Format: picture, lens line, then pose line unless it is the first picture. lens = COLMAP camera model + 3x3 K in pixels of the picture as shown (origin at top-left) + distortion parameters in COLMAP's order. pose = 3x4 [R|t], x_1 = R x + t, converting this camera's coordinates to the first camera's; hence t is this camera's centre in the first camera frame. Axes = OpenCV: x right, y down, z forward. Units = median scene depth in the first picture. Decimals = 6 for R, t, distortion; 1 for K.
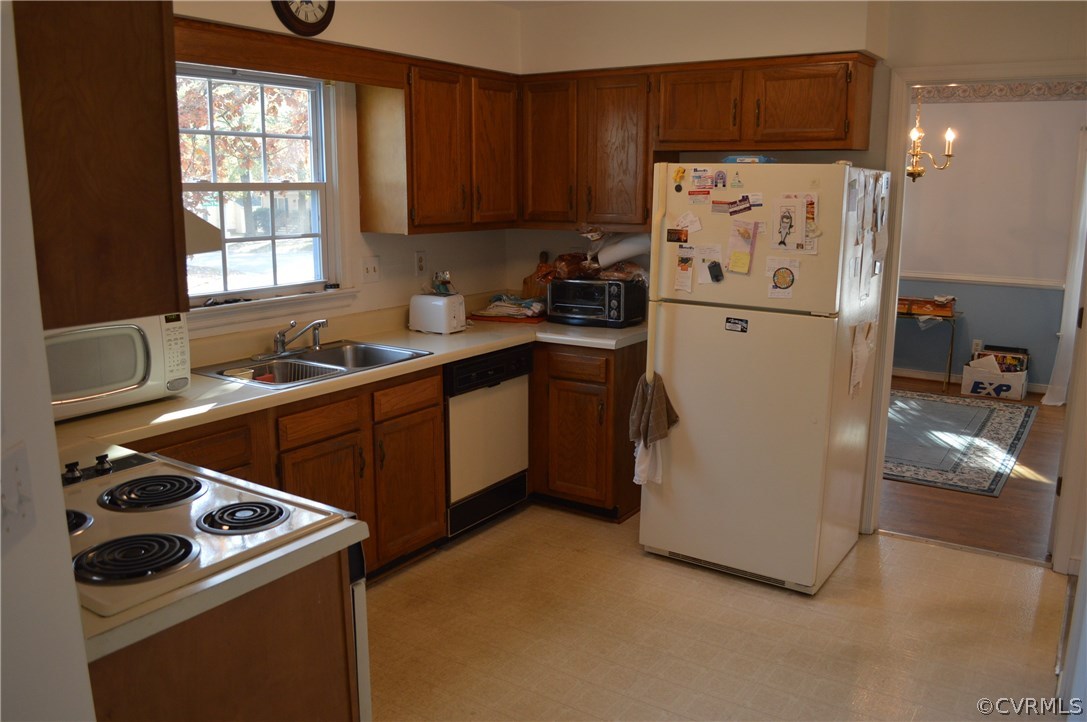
lens RADIAL K [[866.9, 0, 538.9], [0, 866.9, 362.8], [0, 0, 1]] dist [-0.083220, 0.012215]
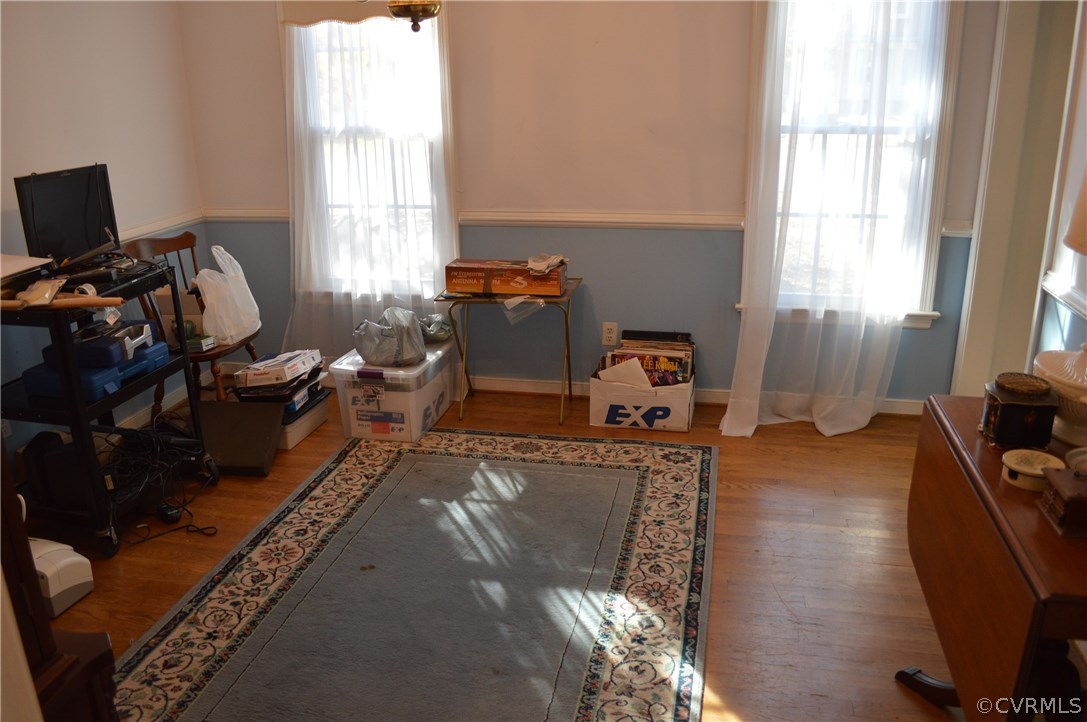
lens RADIAL K [[866.9, 0, 544.7], [0, 866.9, 362.0], [0, 0, 1]] dist [-0.083220, 0.012215]
pose [[0.922542, -0.137537, 0.360556, 0.270874], [0.091003, 0.985517, 0.143087, -0.092928], [-0.375014, -0.099192, 0.921697, 0.490422]]
